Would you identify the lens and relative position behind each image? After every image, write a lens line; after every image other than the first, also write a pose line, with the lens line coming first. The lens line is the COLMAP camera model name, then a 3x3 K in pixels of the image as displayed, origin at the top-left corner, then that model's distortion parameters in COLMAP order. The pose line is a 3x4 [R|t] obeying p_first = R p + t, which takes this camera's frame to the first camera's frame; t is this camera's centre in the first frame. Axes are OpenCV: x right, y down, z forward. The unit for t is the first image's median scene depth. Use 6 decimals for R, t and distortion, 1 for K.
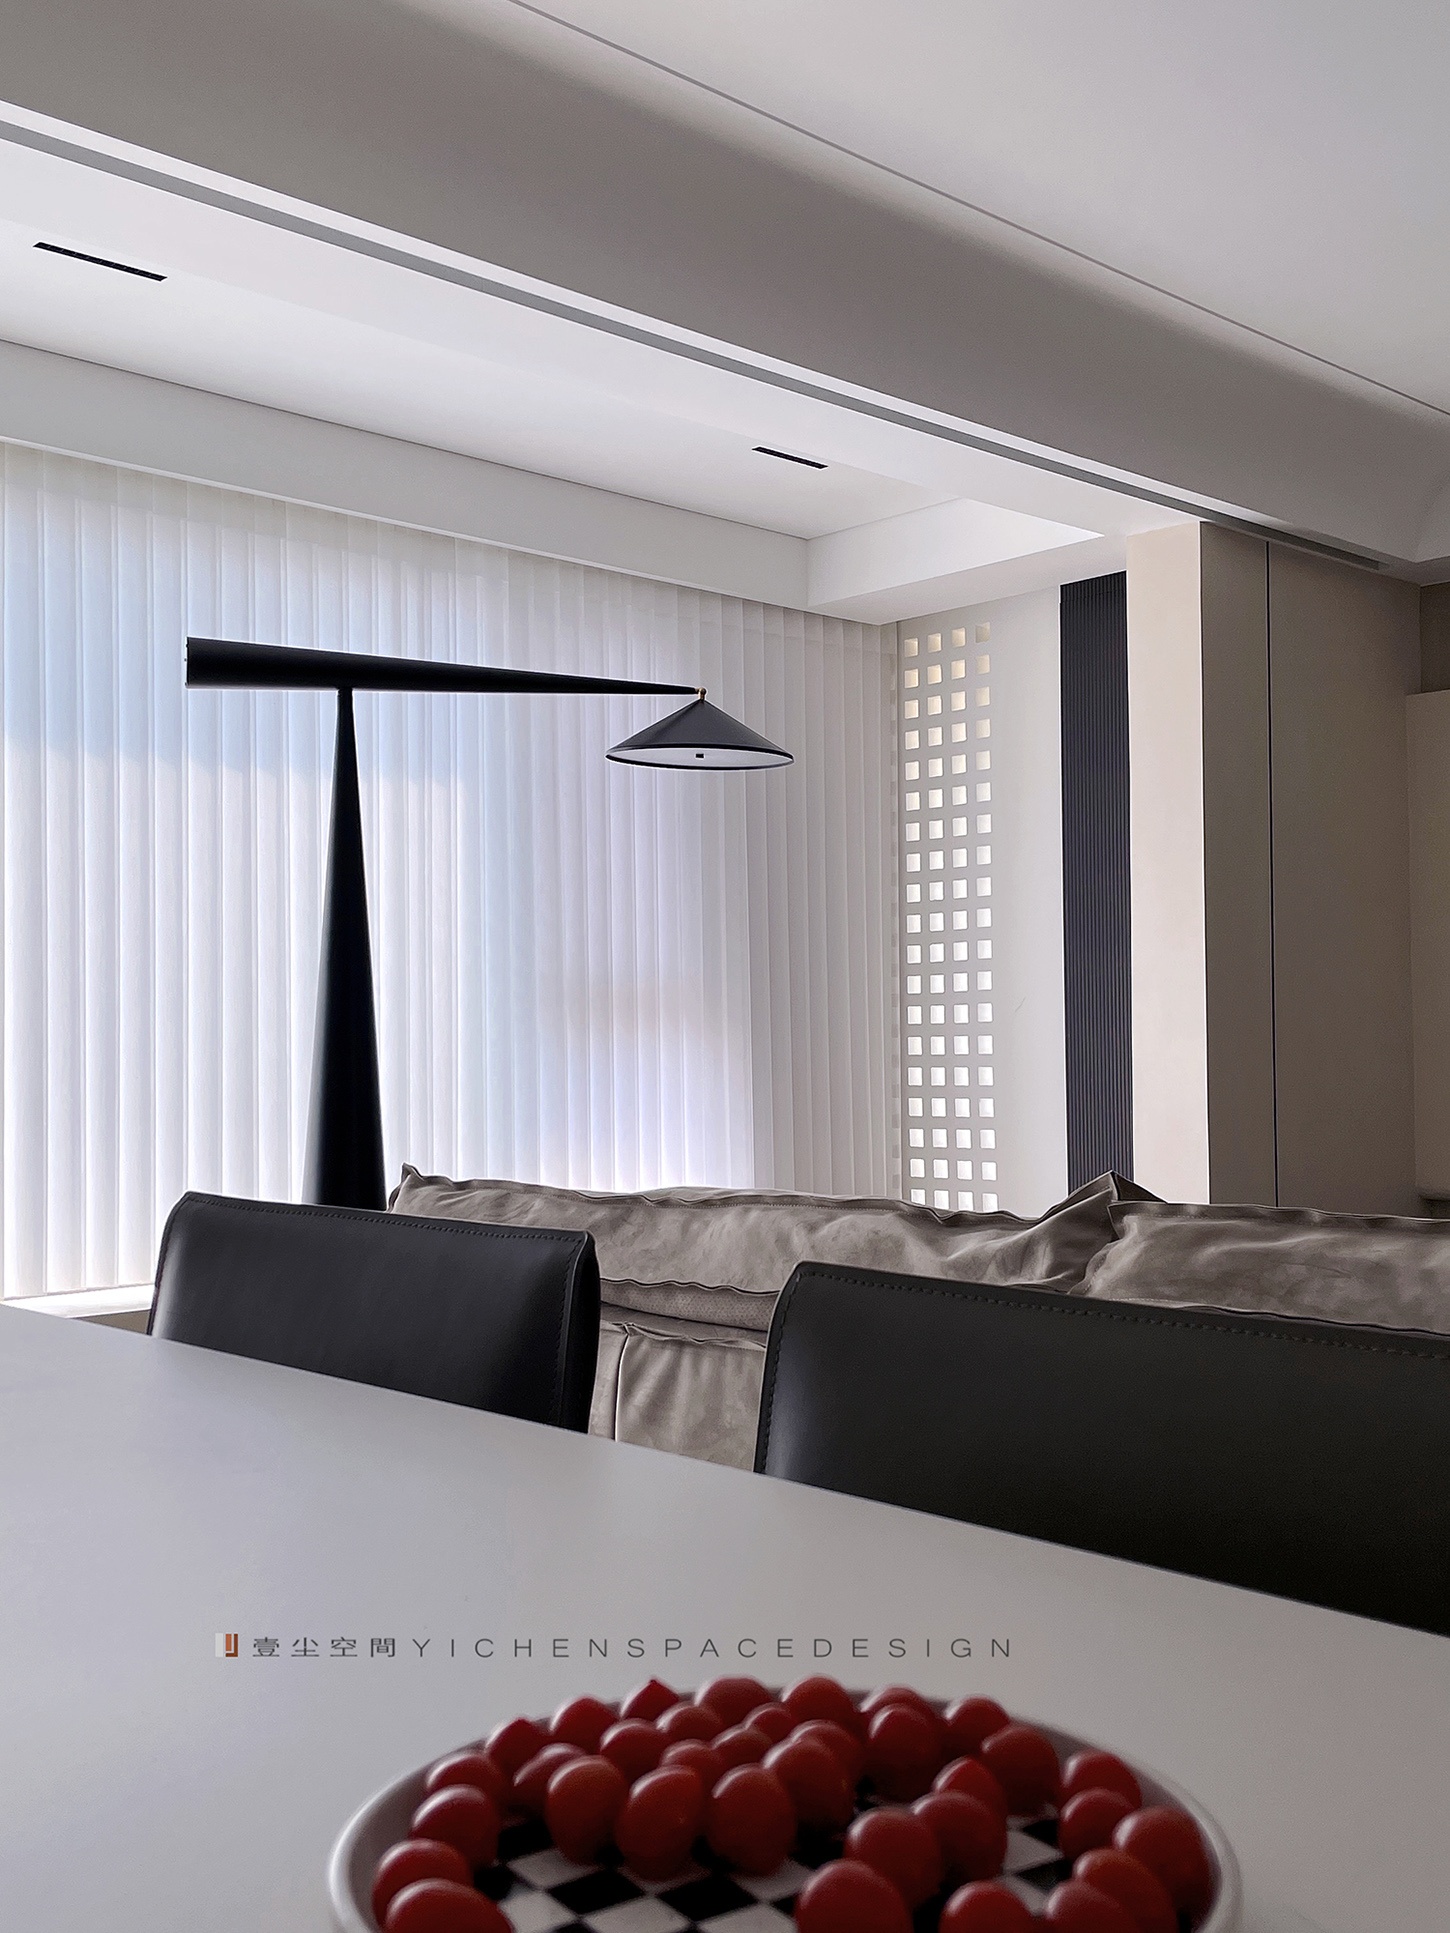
lens RADIAL K [[1937.4, 0, 725.0], [0, 1937.4, 966.5], [0, 0, 1]] dist [0.130789, -0.002401]
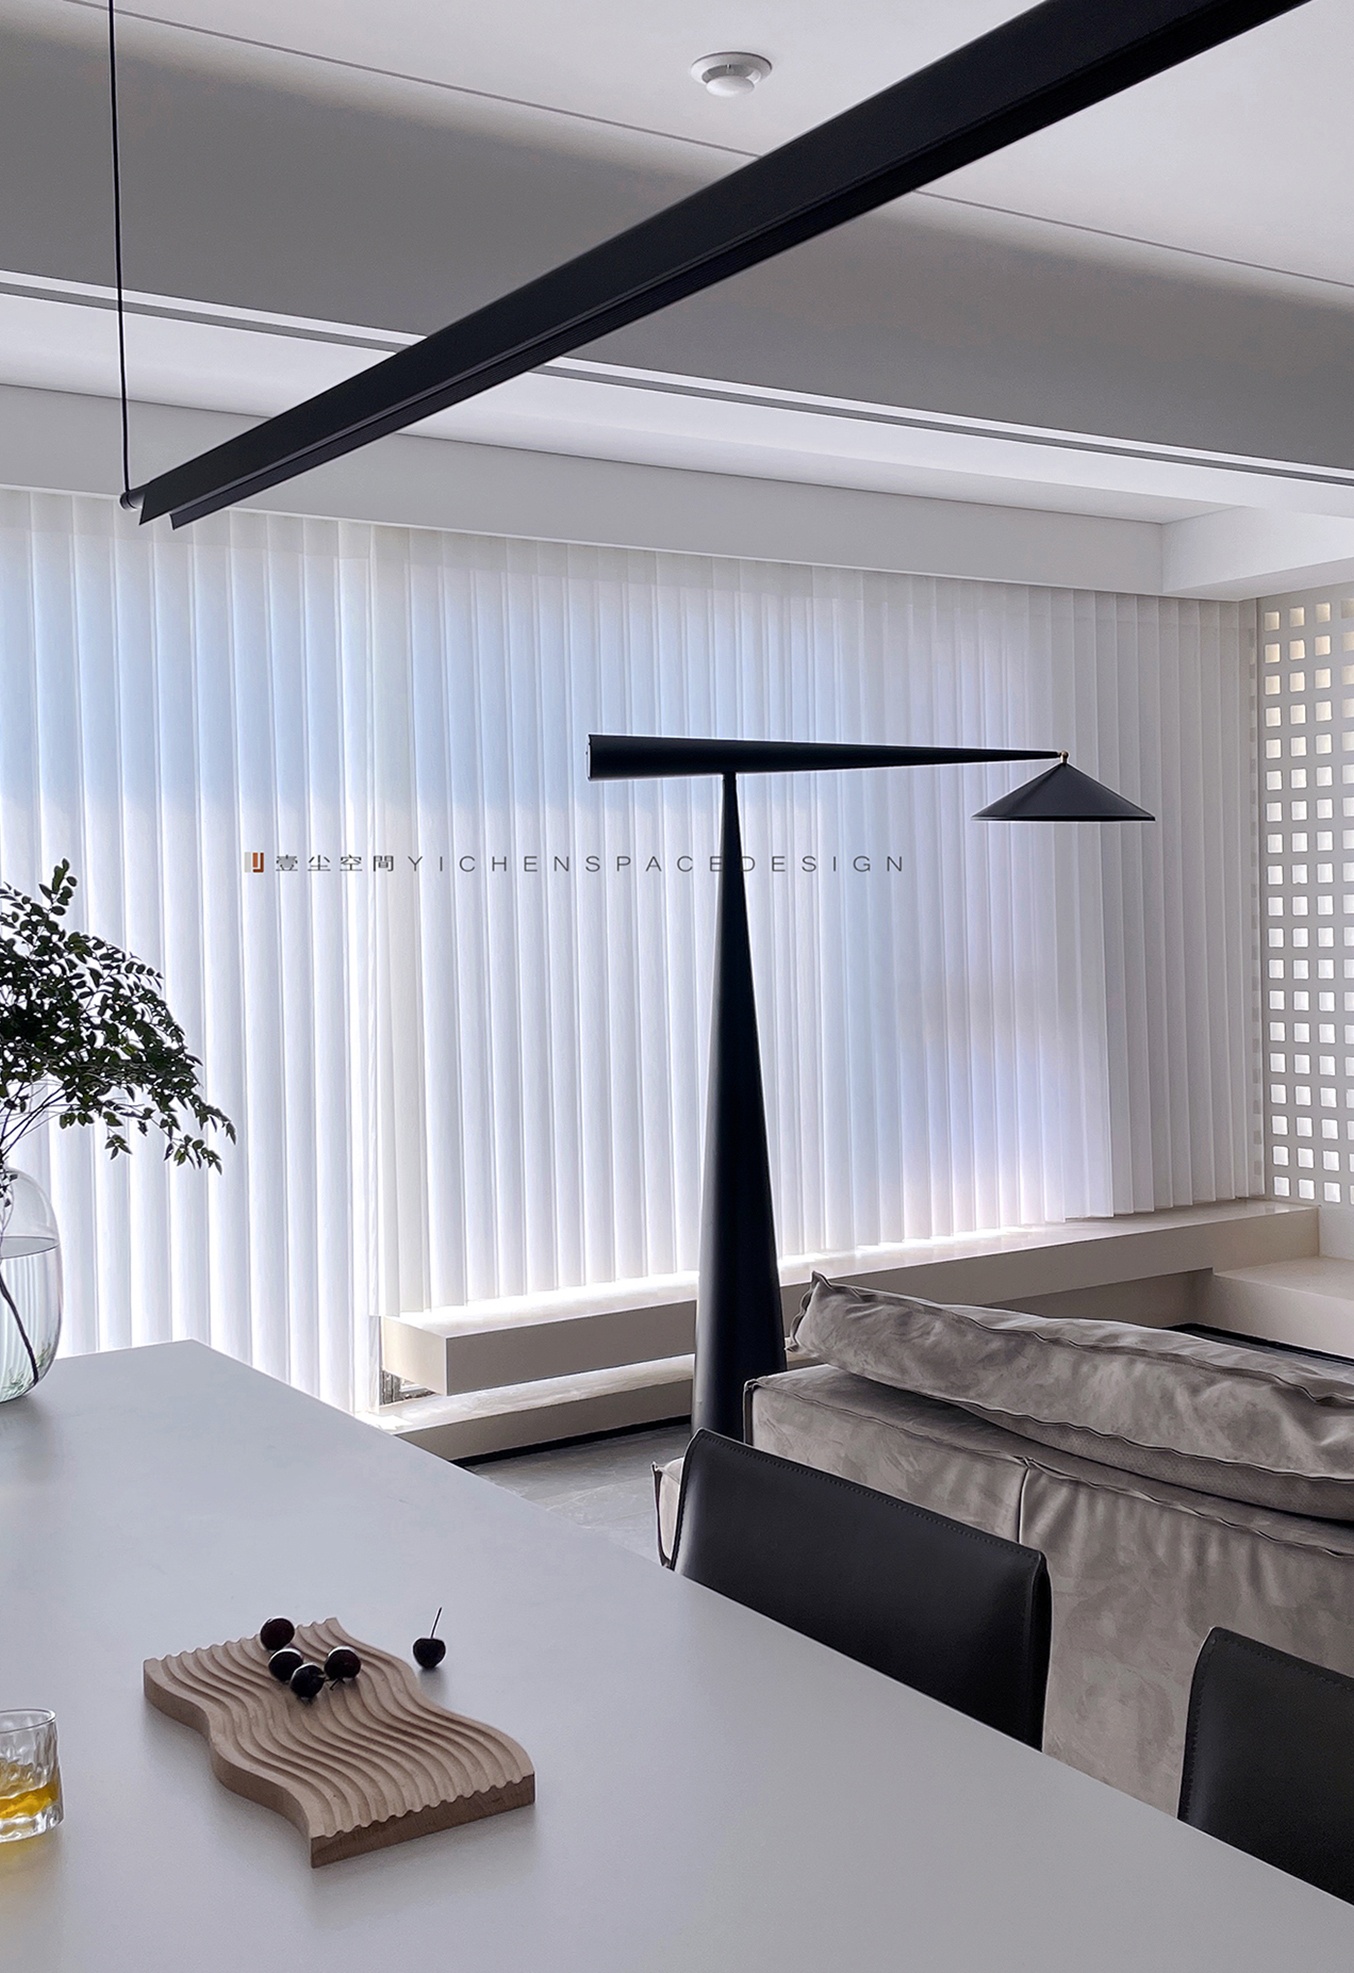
lens RADIAL K [[2054.7, 0, 717.8], [0, 2054.7, 945.1], [0, 0, 1]] dist [0.098152, -0.007463]
pose [[0.986506, -0.009626, -0.163439, -0.024258], [0.018920, 0.998285, 0.055404, -0.164630], [0.162625, -0.057749, 0.984996, -0.184198]]
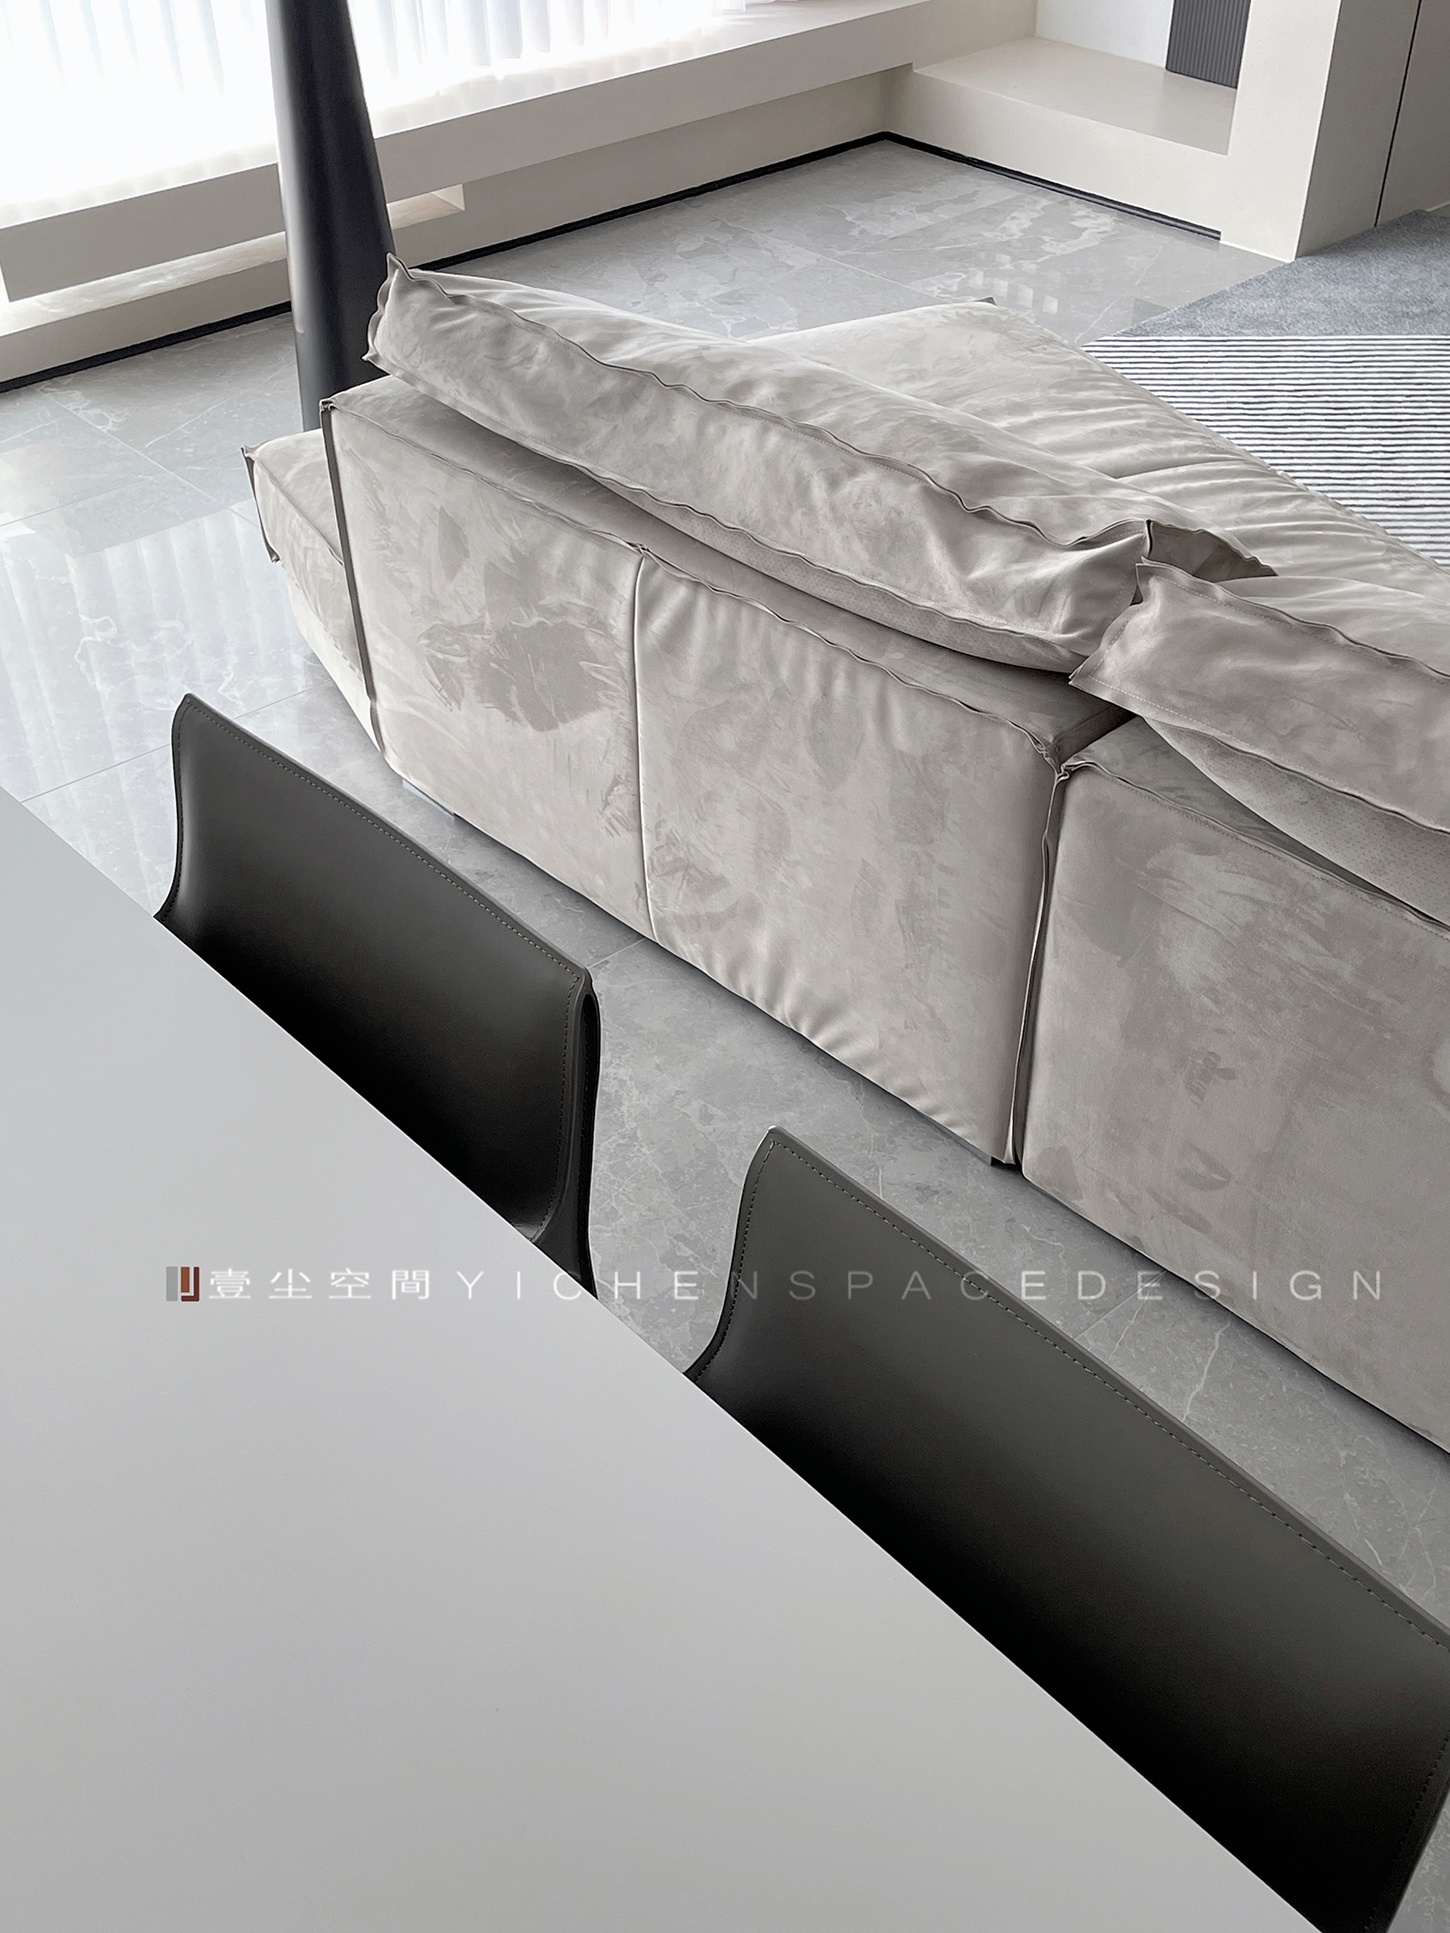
lens RADIAL K [[1964.1, 0, 729.8], [0, 1964.1, 1057.7], [0, 0, 1]] dist [0.079722, -0.009973]
pose [[0.999668, 0.010853, -0.023372, 0.017053], [0.007670, 0.740559, 0.671947, -0.253552], [0.024601, -0.671903, 0.740230, 0.086939]]
